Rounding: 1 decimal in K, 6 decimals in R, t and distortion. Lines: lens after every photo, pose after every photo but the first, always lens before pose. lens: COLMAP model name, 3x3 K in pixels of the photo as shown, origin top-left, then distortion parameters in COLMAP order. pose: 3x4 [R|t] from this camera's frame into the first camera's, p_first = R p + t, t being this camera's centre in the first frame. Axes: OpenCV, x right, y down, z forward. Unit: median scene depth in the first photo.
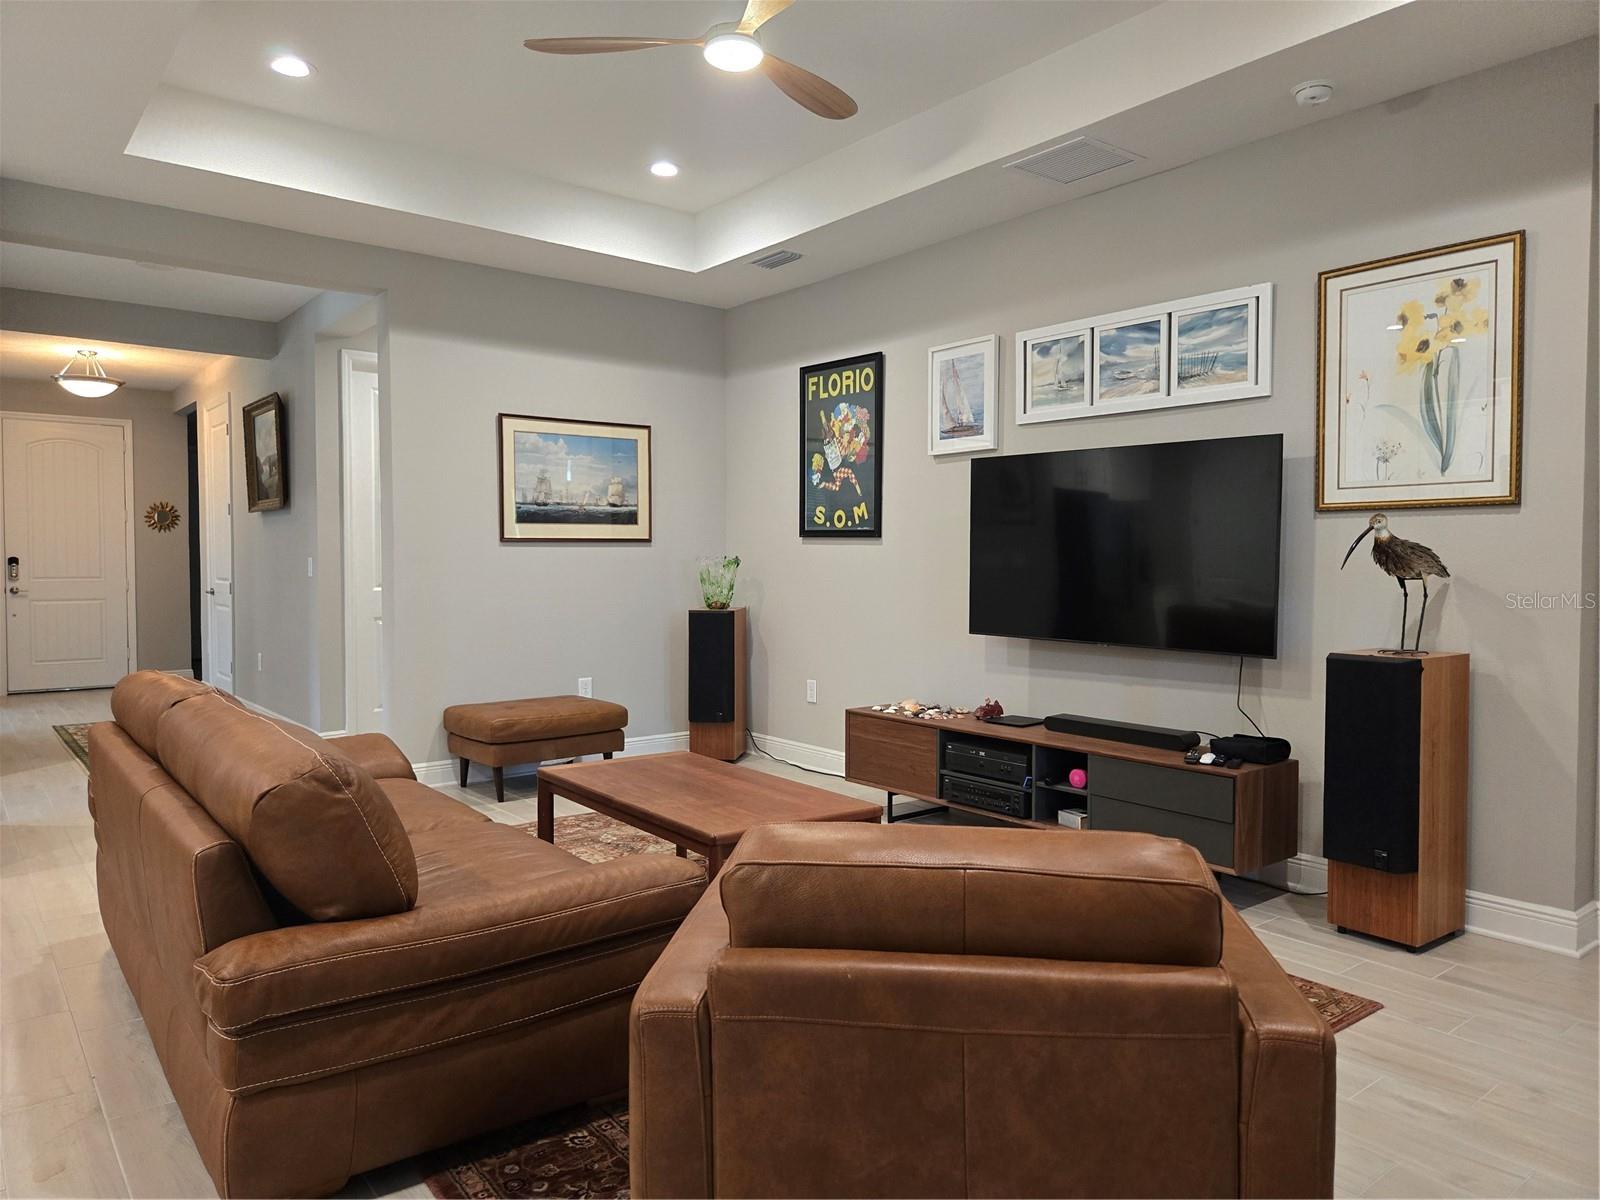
lens RADIAL K [[1078.5, 0, 792.7], [0, 1078.5, 596.2], [0, 0, 1]] dist [0.053610, -0.043648]
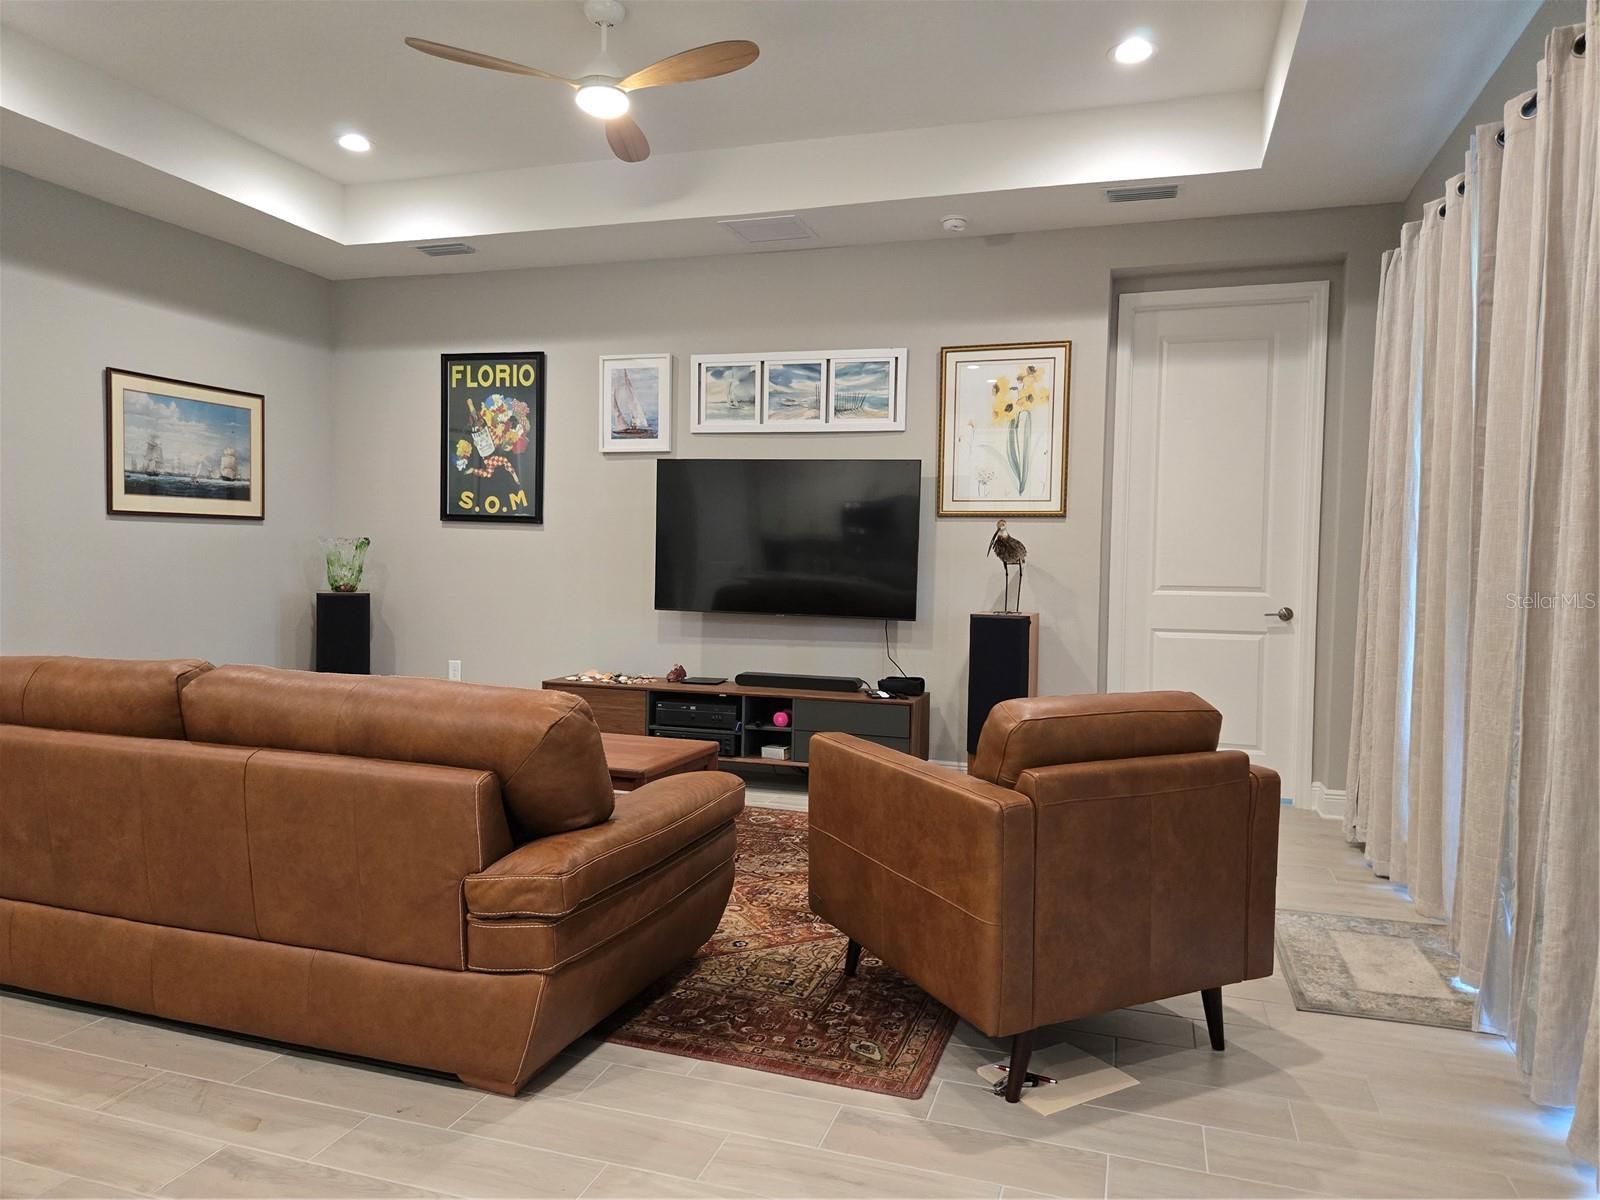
lens RADIAL K [[1078.5, 0, 799.6], [0, 1078.5, 601.4], [0, 0, 1]] dist [0.053610, -0.043648]
pose [[0.835402, -0.008652, 0.549572, -0.348677], [0.001445, 0.999907, 0.013545, 0.010743], [-0.549638, -0.010521, 0.835337, -0.057215]]
